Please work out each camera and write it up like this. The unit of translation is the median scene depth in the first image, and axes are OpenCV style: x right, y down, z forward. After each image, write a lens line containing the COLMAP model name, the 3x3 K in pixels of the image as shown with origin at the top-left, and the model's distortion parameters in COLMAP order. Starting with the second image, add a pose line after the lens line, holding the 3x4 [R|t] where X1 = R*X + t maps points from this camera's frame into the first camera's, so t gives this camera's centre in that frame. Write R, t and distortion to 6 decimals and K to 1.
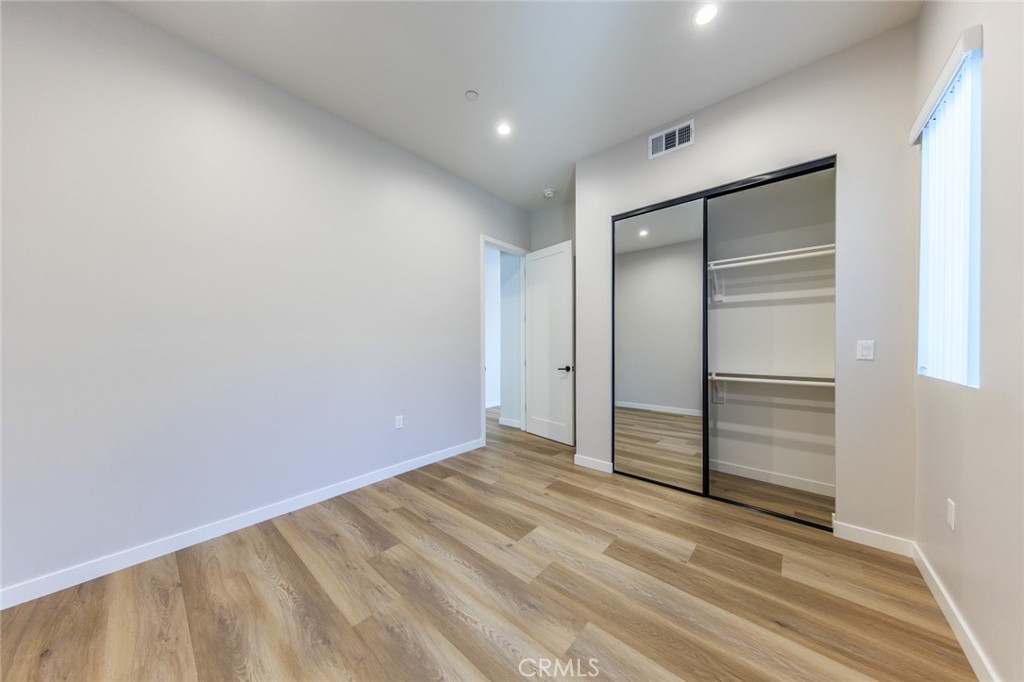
lens RADIAL K [[329.2, 0, 522.1], [0, 329.2, 346.0], [0, 0, 1]] dist [0.000860, -0.000027]
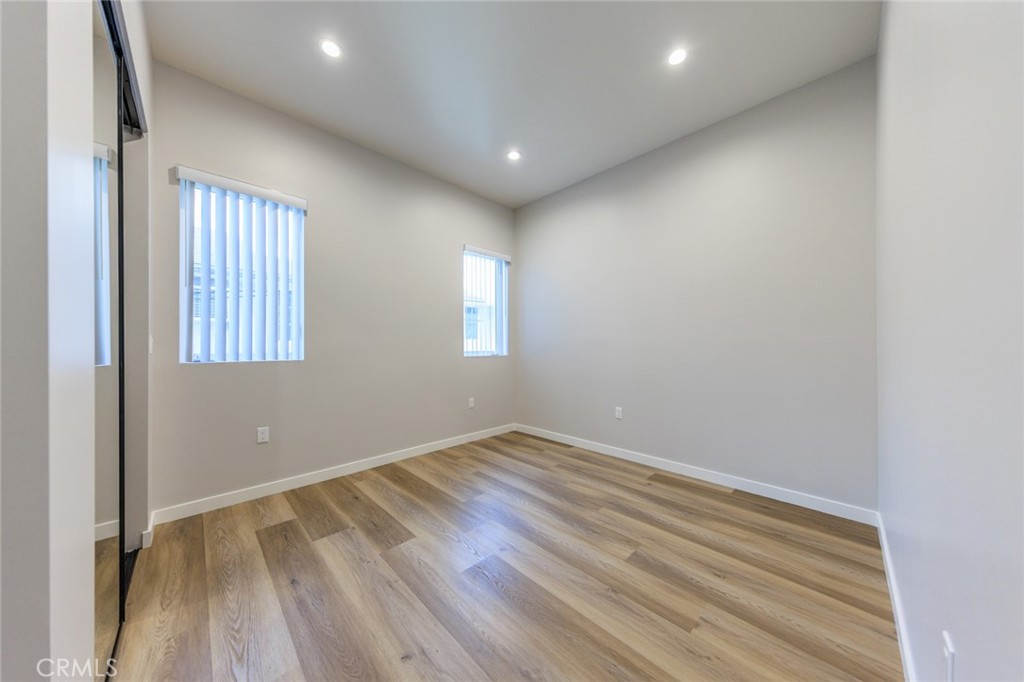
lens RADIAL K [[329.2, 0, 522.1], [0, 329.2, 346.0], [0, 0, 1]] dist [0.000860, -0.000027]
pose [[-0.997714, 0.004717, 0.067407, -0.161632], [0.004969, 0.999981, 0.003563, 0.021507], [-0.067389, 0.003890, -0.997719, 1.956495]]
